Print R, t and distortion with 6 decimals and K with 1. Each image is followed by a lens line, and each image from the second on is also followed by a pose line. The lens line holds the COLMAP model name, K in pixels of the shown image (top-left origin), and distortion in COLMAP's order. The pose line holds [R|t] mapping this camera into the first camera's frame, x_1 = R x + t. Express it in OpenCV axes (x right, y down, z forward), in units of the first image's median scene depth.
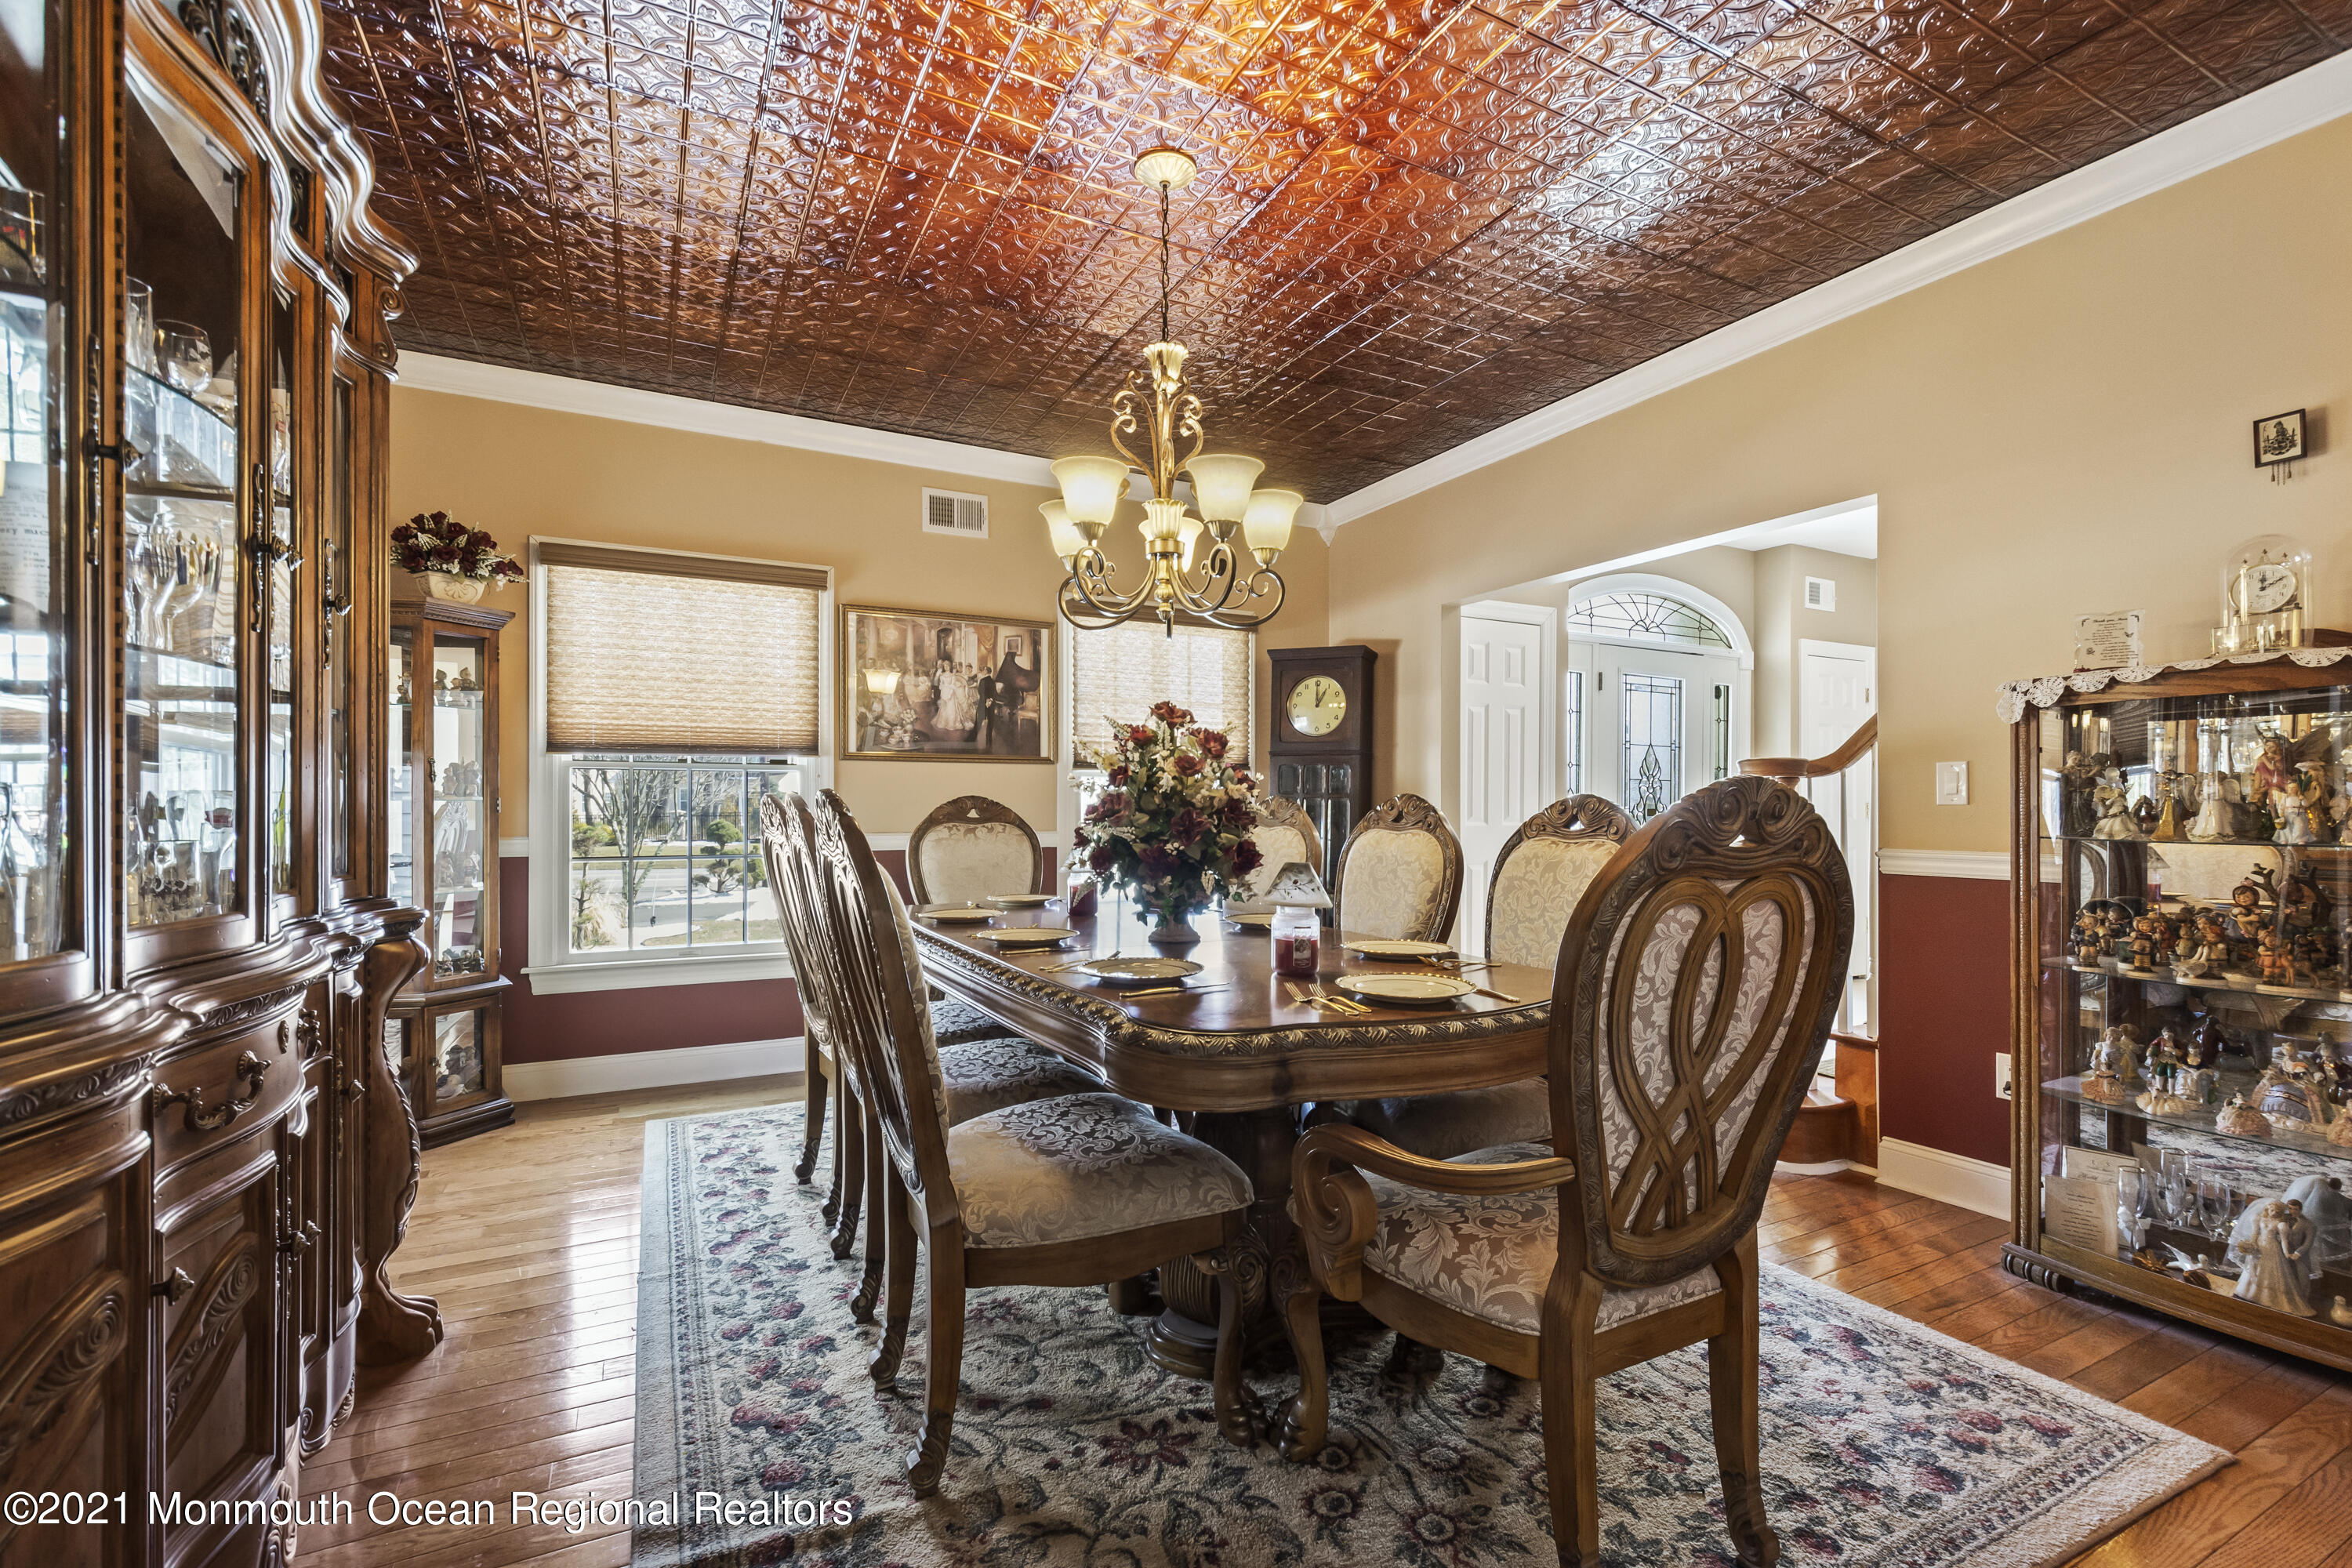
lens RADIAL K [[1043.7, 0, 1188.3], [0, 1043.7, 805.0], [0, 0, 1]] dist [-0.000833, -0.000643]
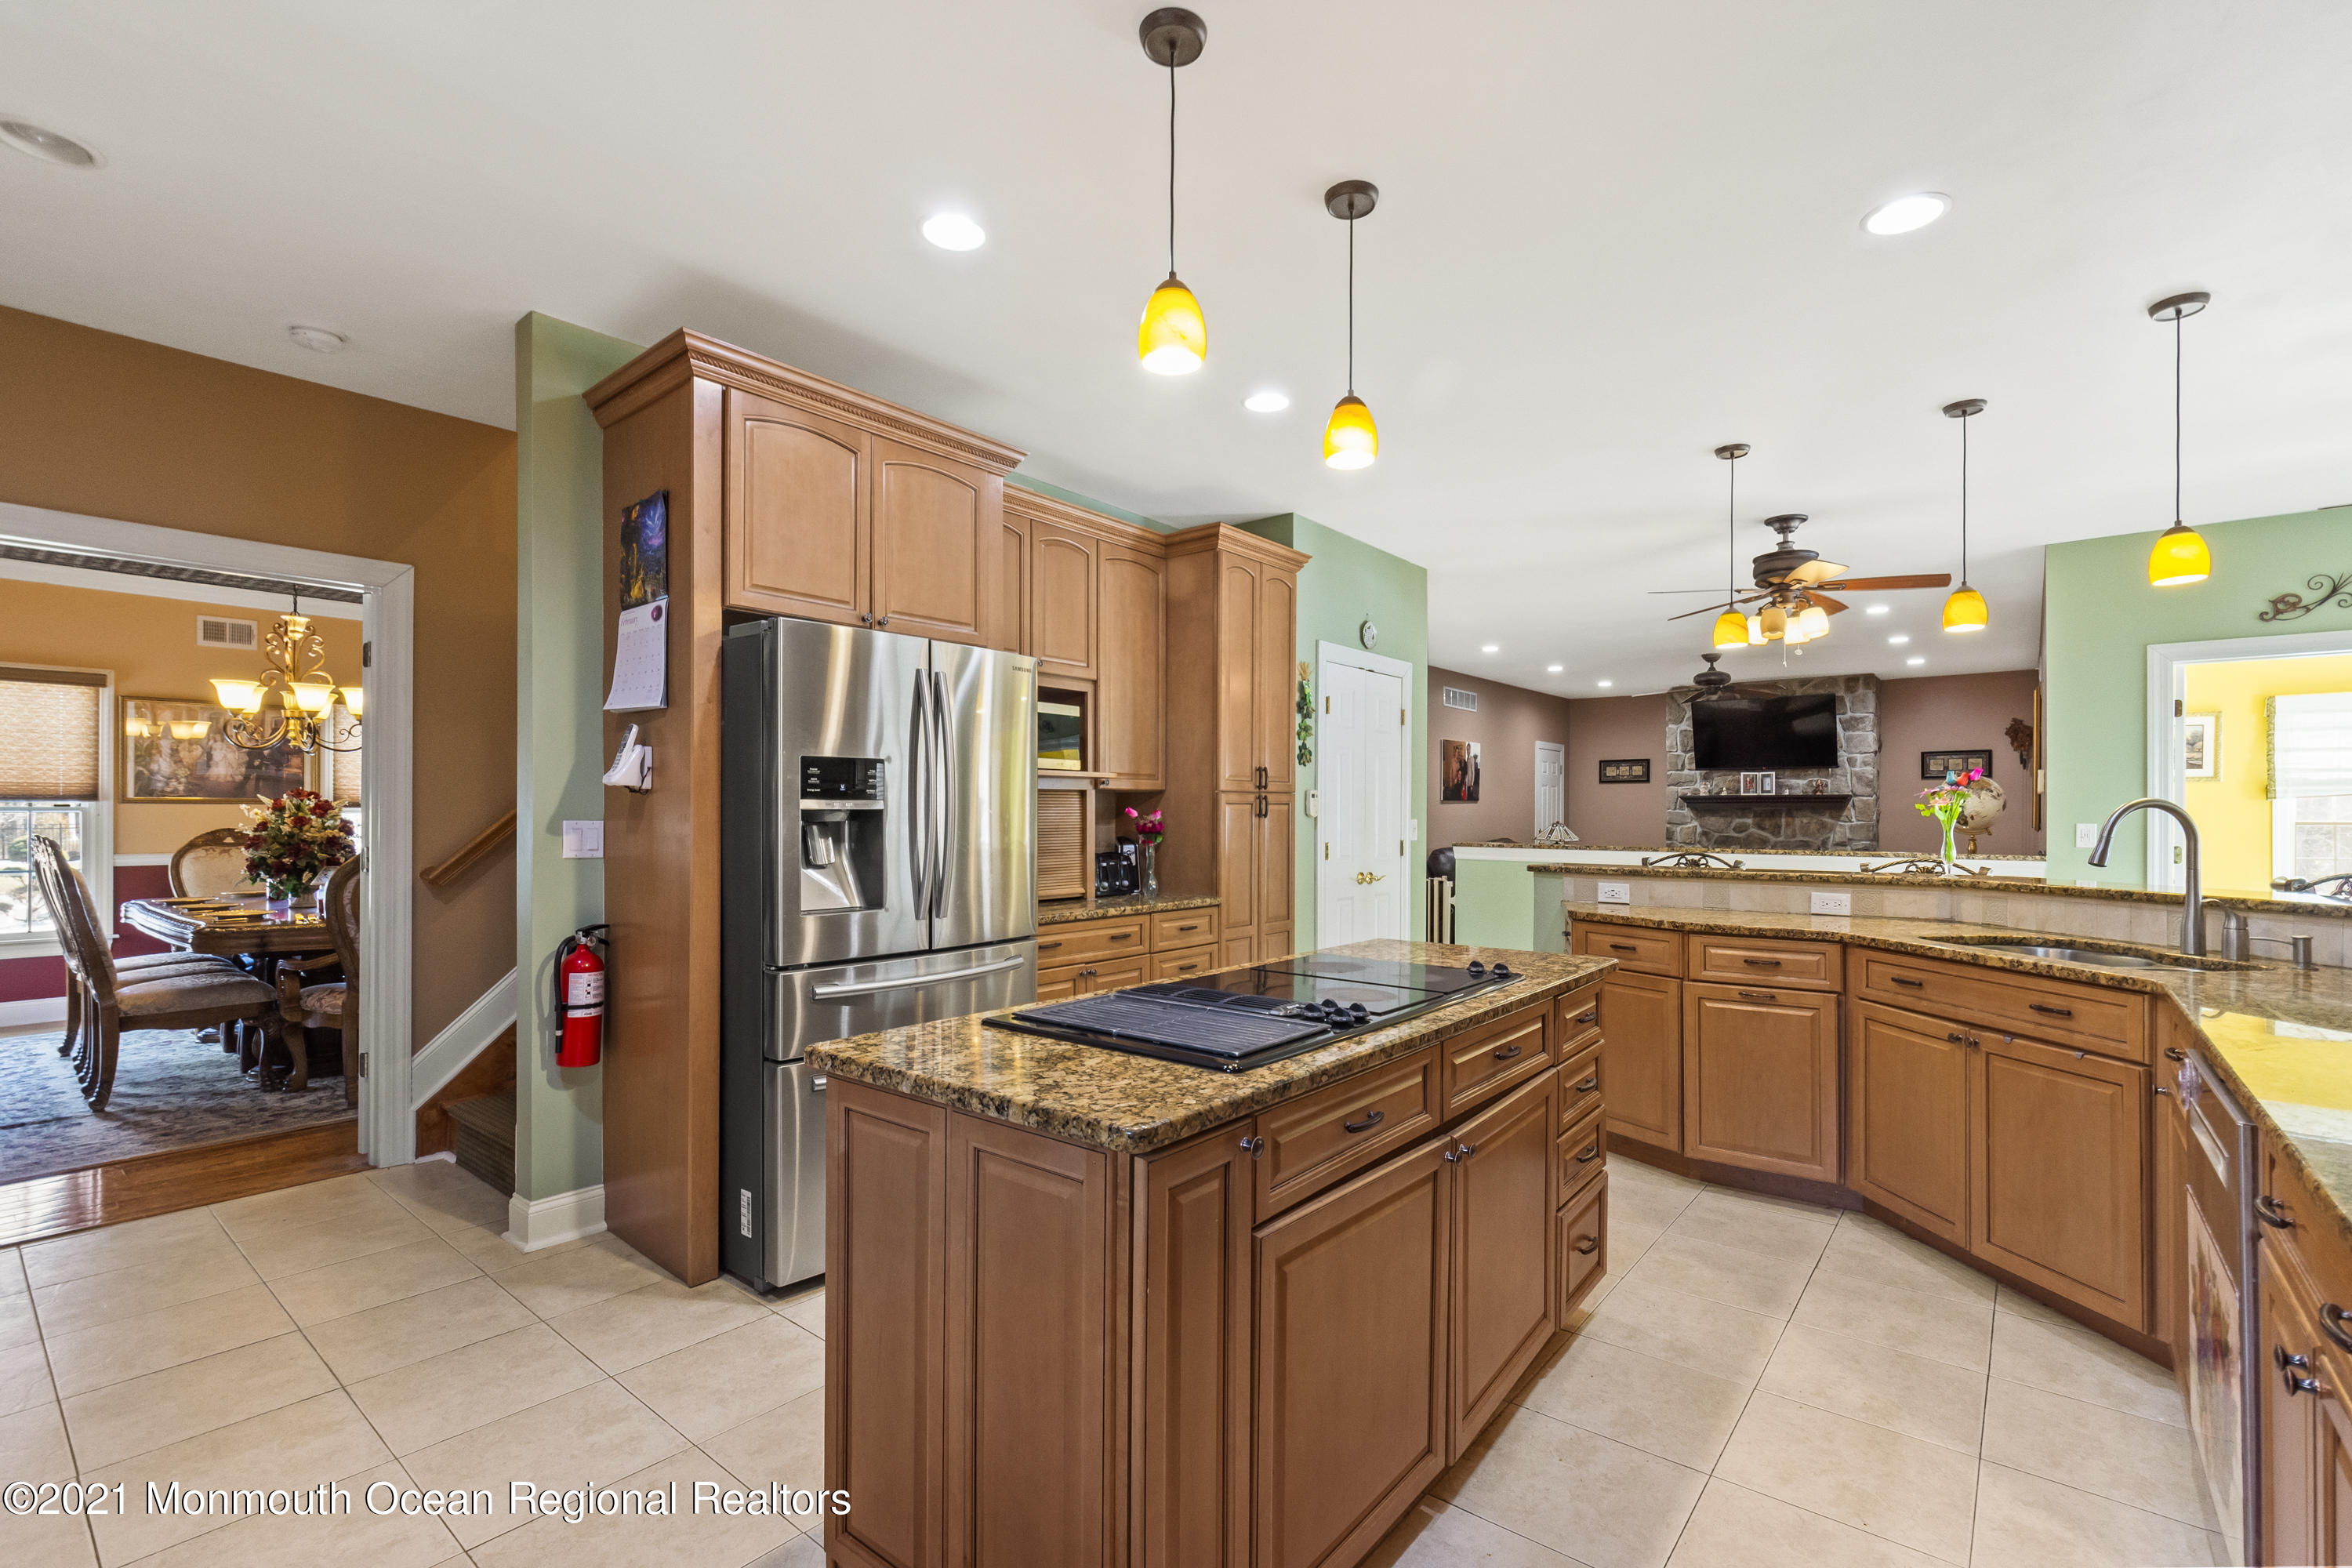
lens RADIAL K [[1043.7, 0, 1170.1], [0, 1043.7, 794.4], [0, 0, 1]] dist [-0.000833, -0.000643]
pose [[0.919087, 0.003972, 0.394036, 0.442828], [0.000910, 0.999925, -0.012200, -0.037413], [-0.394055, 0.011572, 0.919014, -0.914398]]
